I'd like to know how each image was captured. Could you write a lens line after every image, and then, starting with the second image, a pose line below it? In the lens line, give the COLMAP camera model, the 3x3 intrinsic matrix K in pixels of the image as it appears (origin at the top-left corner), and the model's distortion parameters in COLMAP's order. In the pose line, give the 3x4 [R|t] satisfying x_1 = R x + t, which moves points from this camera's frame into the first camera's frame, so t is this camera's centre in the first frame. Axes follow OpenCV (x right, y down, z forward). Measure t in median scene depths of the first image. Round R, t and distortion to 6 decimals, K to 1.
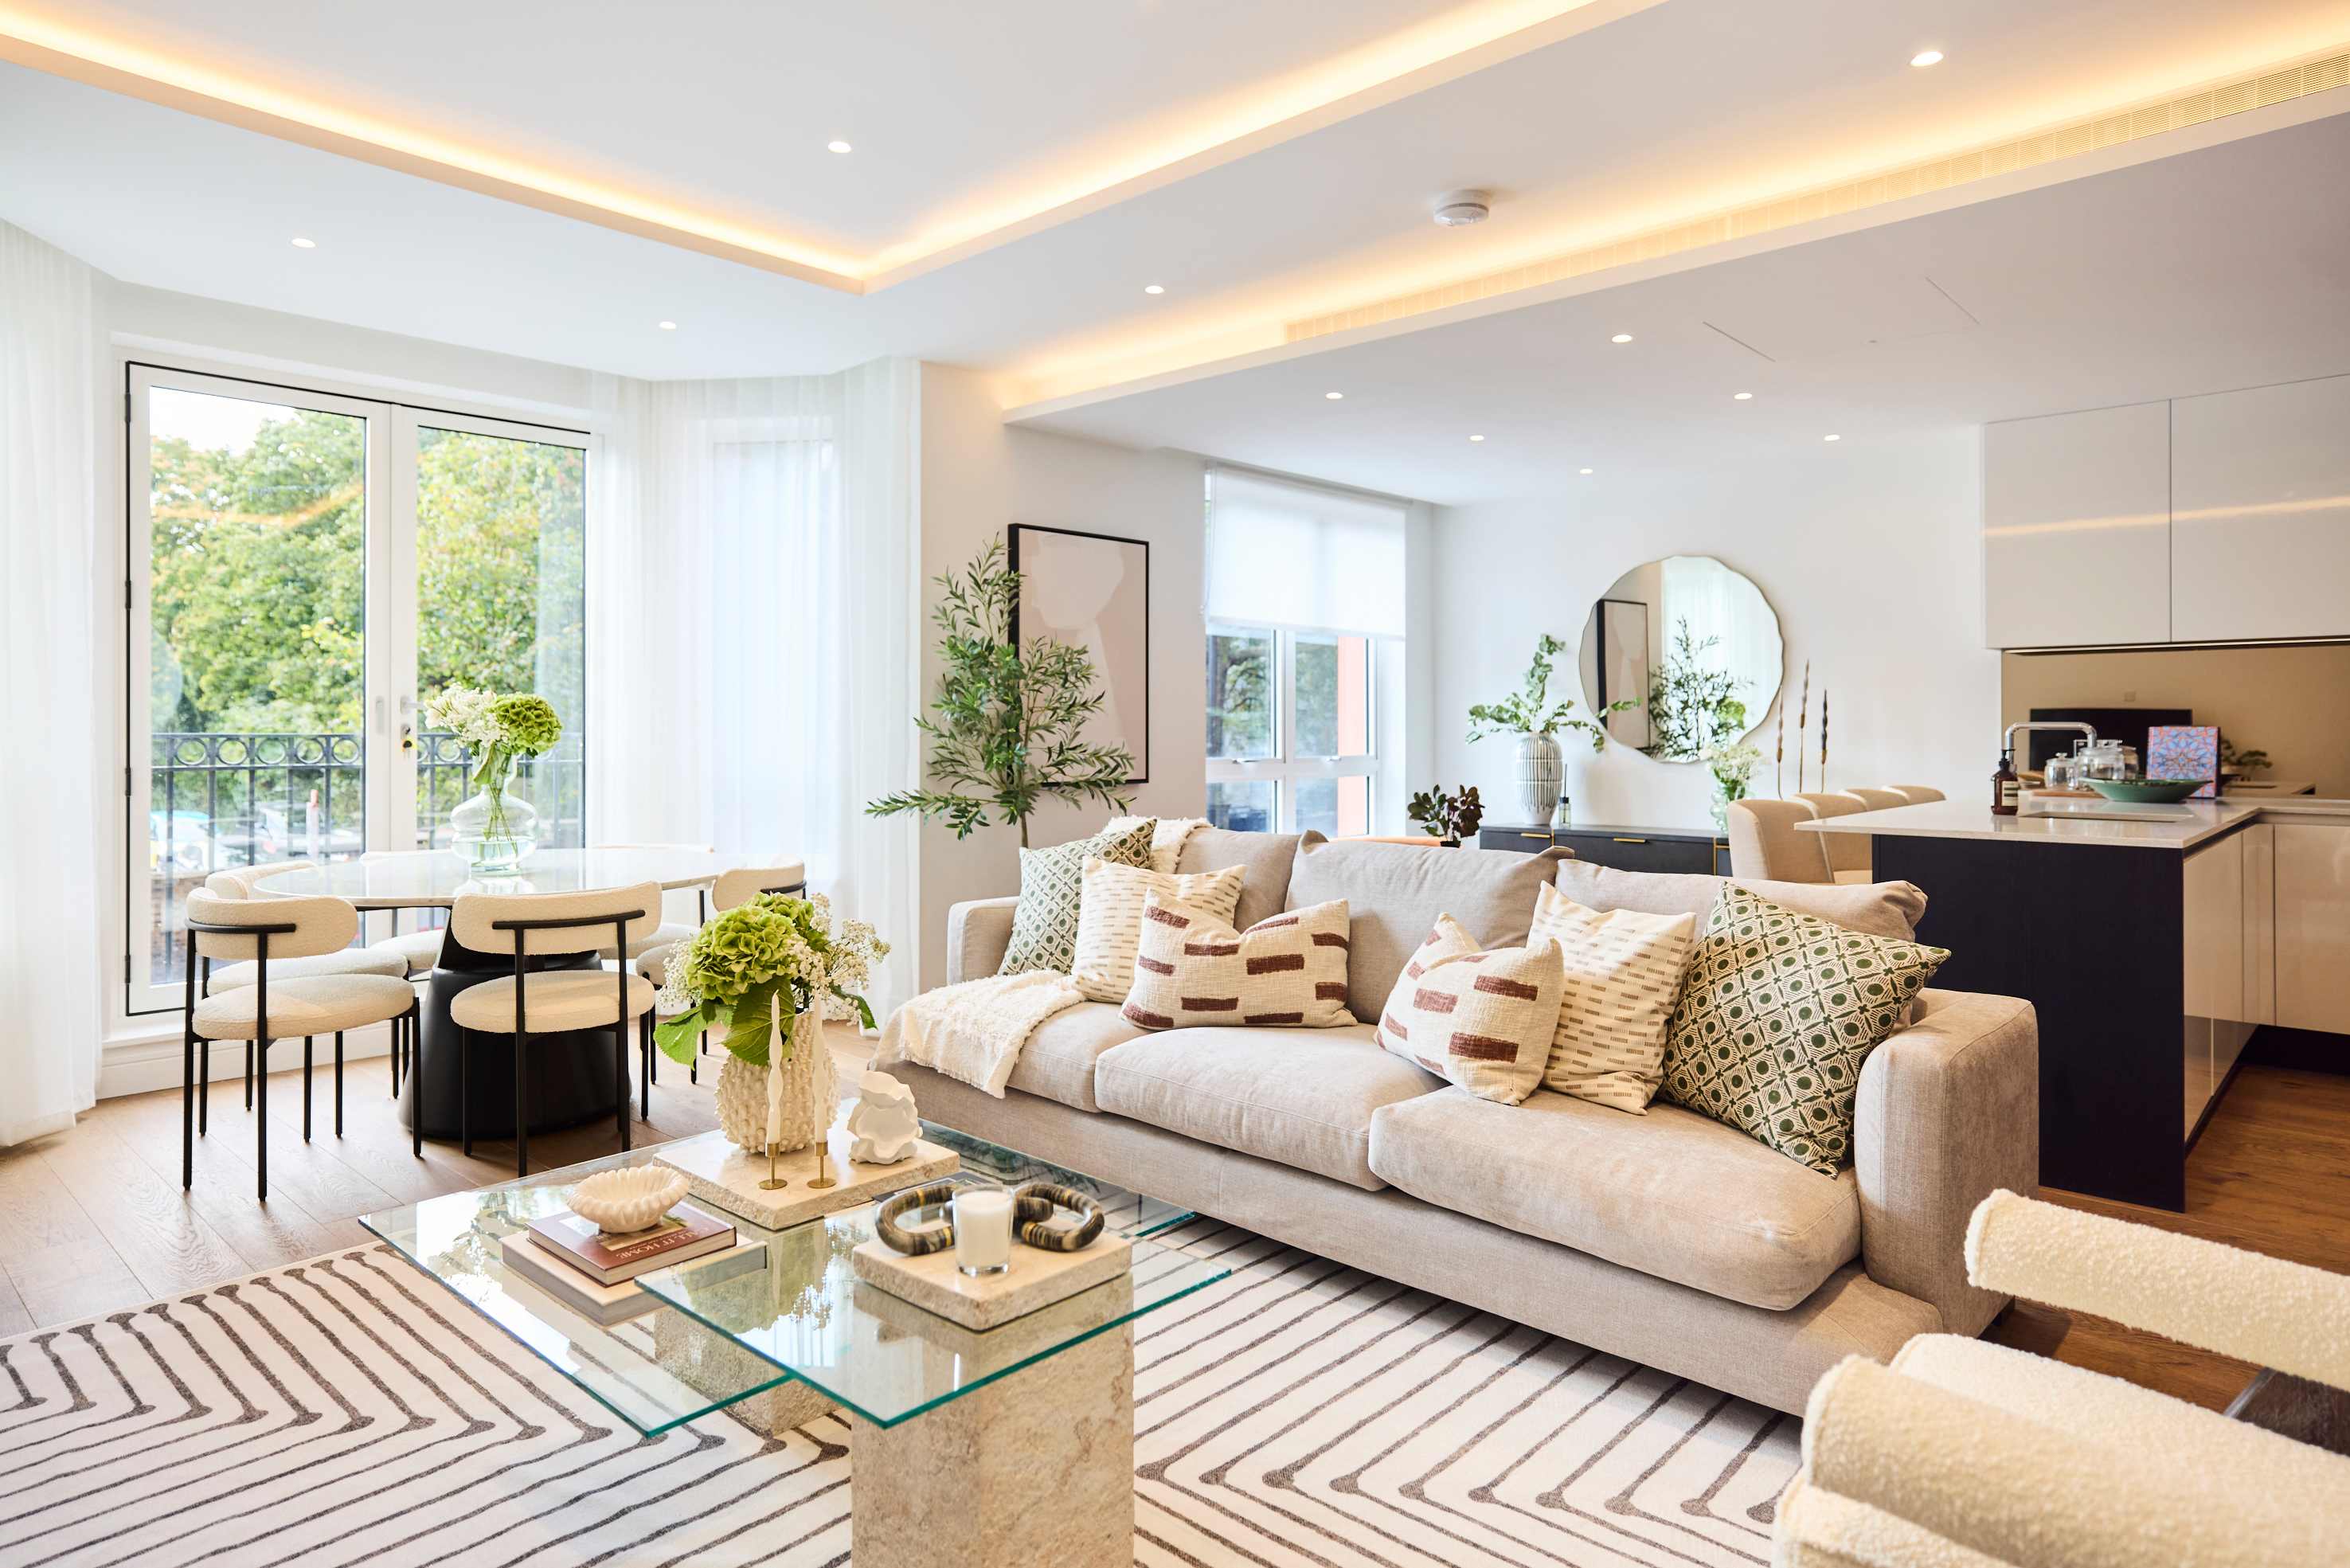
lens RADIAL K [[1367.0, 0, 1181.1], [0, 1367.0, 729.0], [0, 0, 1]] dist [-0.012810, 0.000207]
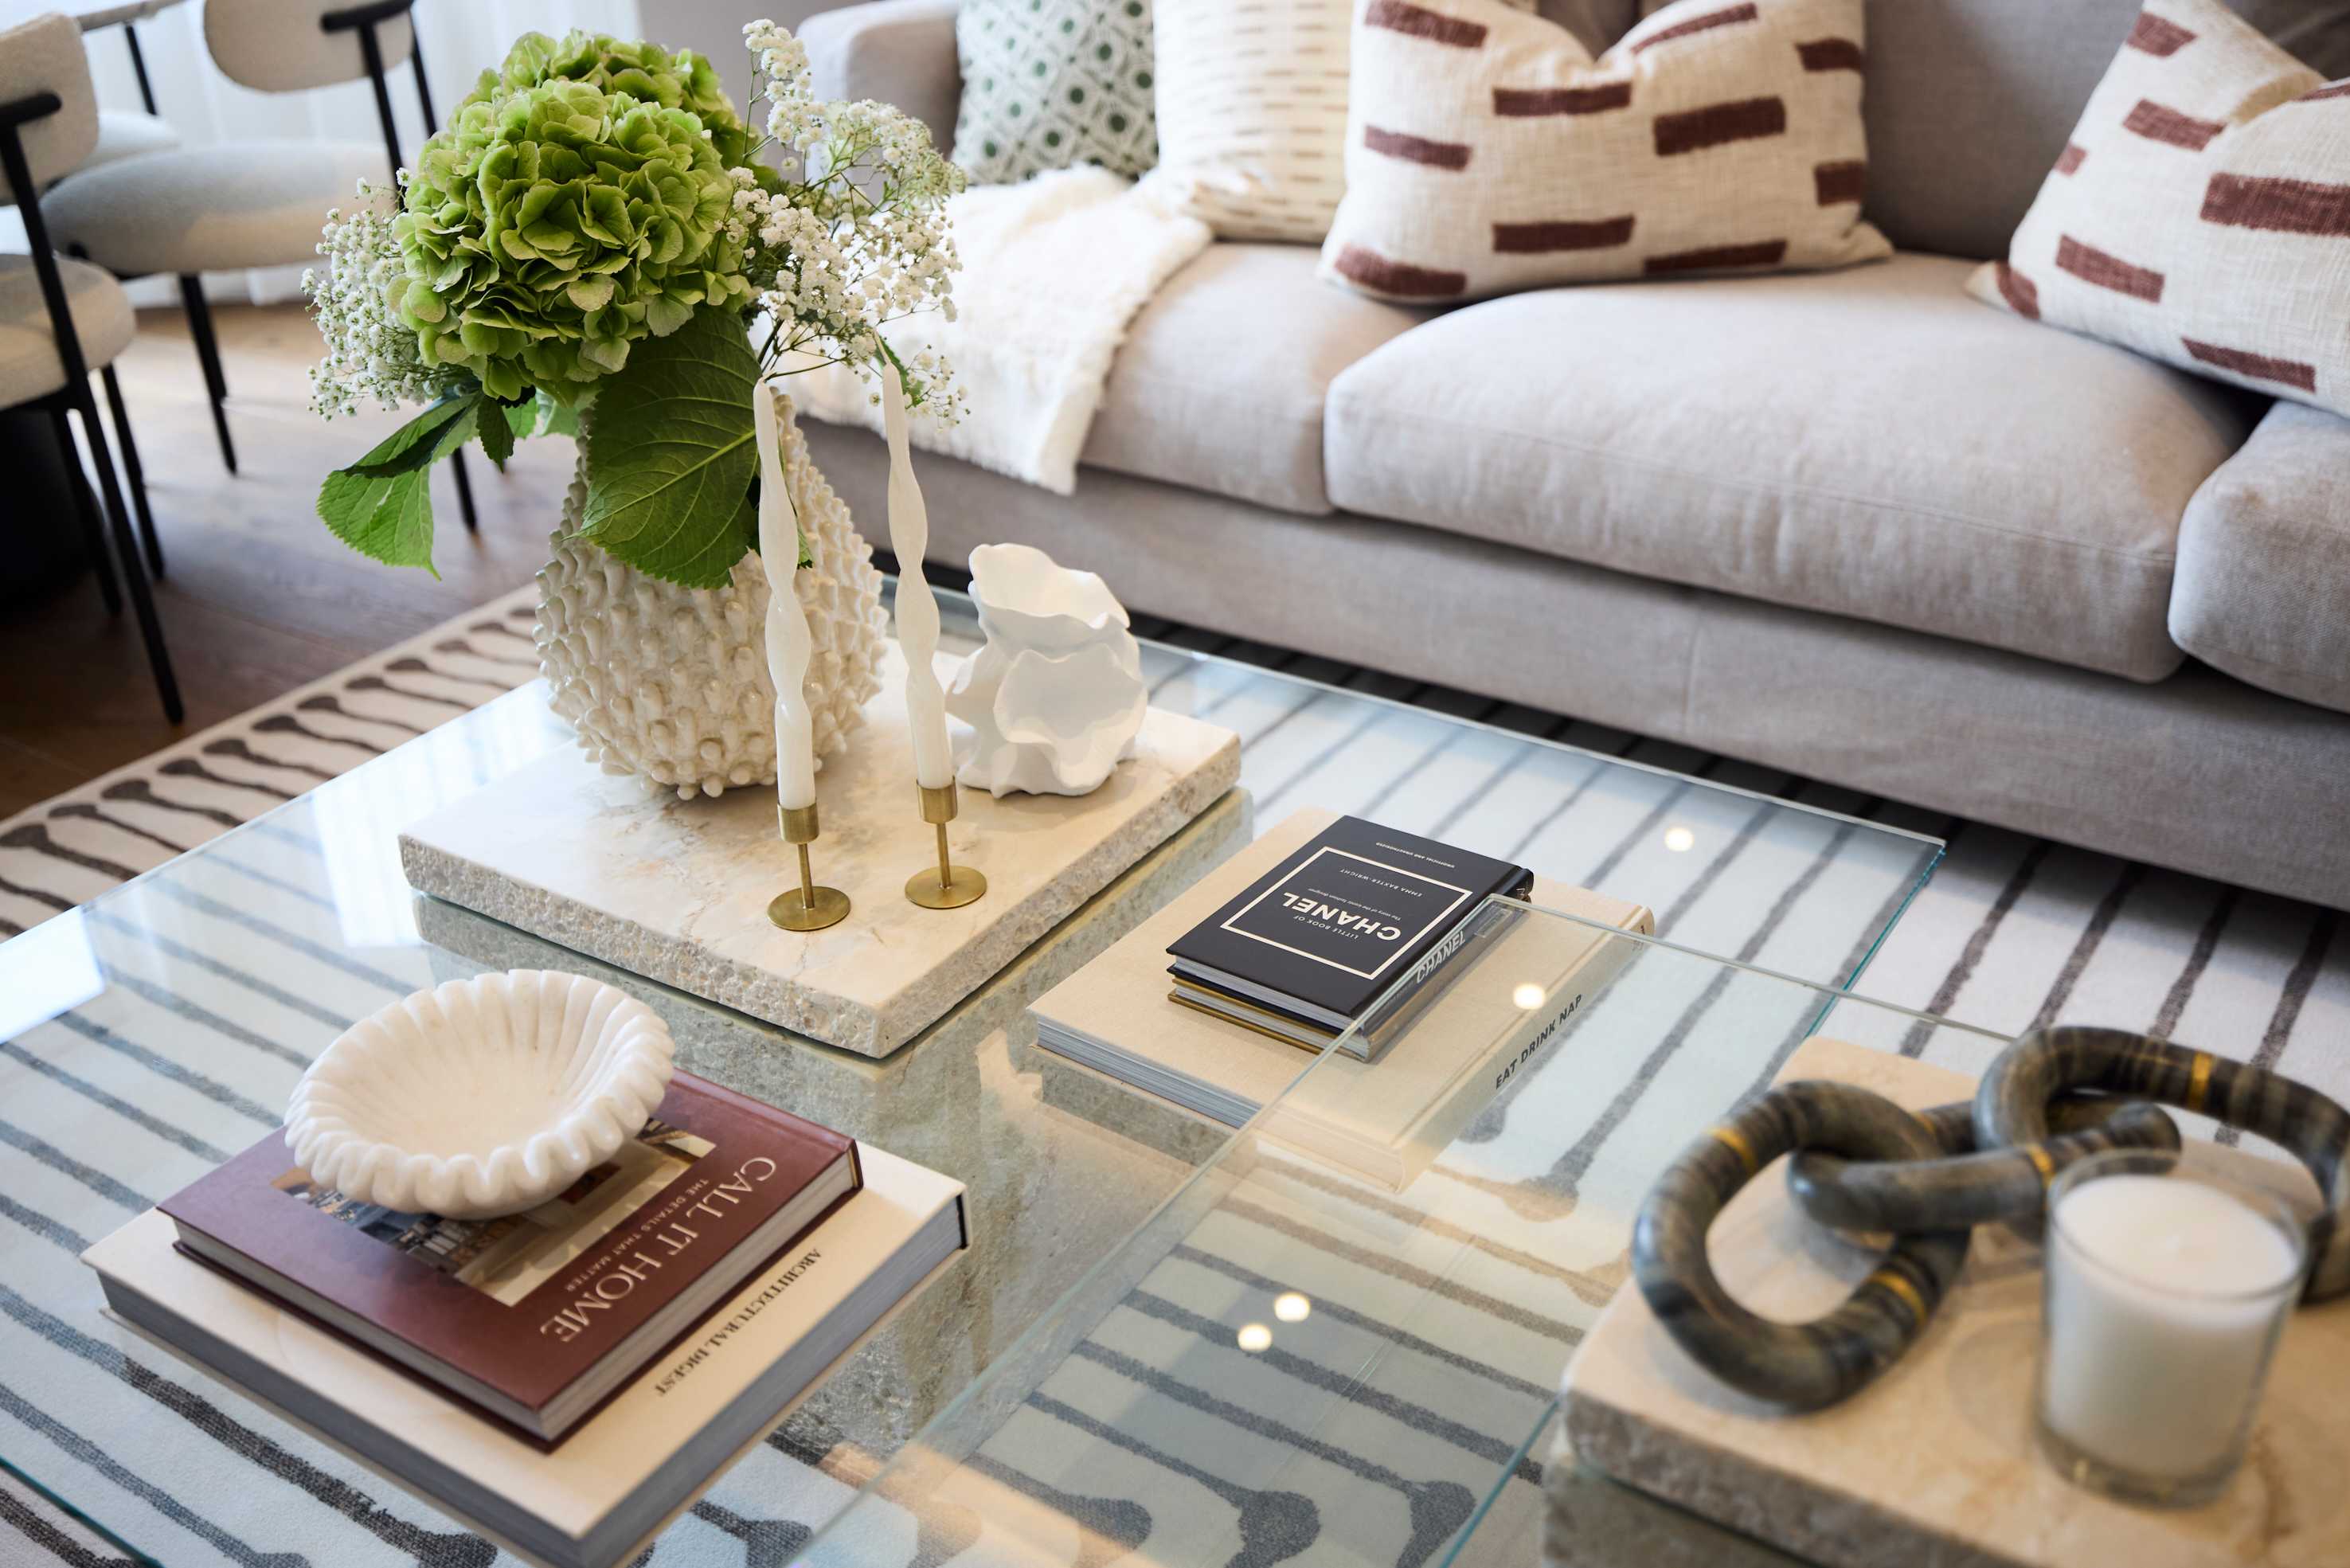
lens RADIAL K [[2226.0, 0, 1173.7], [0, 2226.0, 735.1], [0, 0, 1]] dist [0.005826, -0.003920]
pose [[0.988744, -0.100136, 0.111169, -0.186585], [0.040906, 0.895629, 0.442917, 0.033304], [-0.143918, -0.433384, 0.889644, 0.351556]]
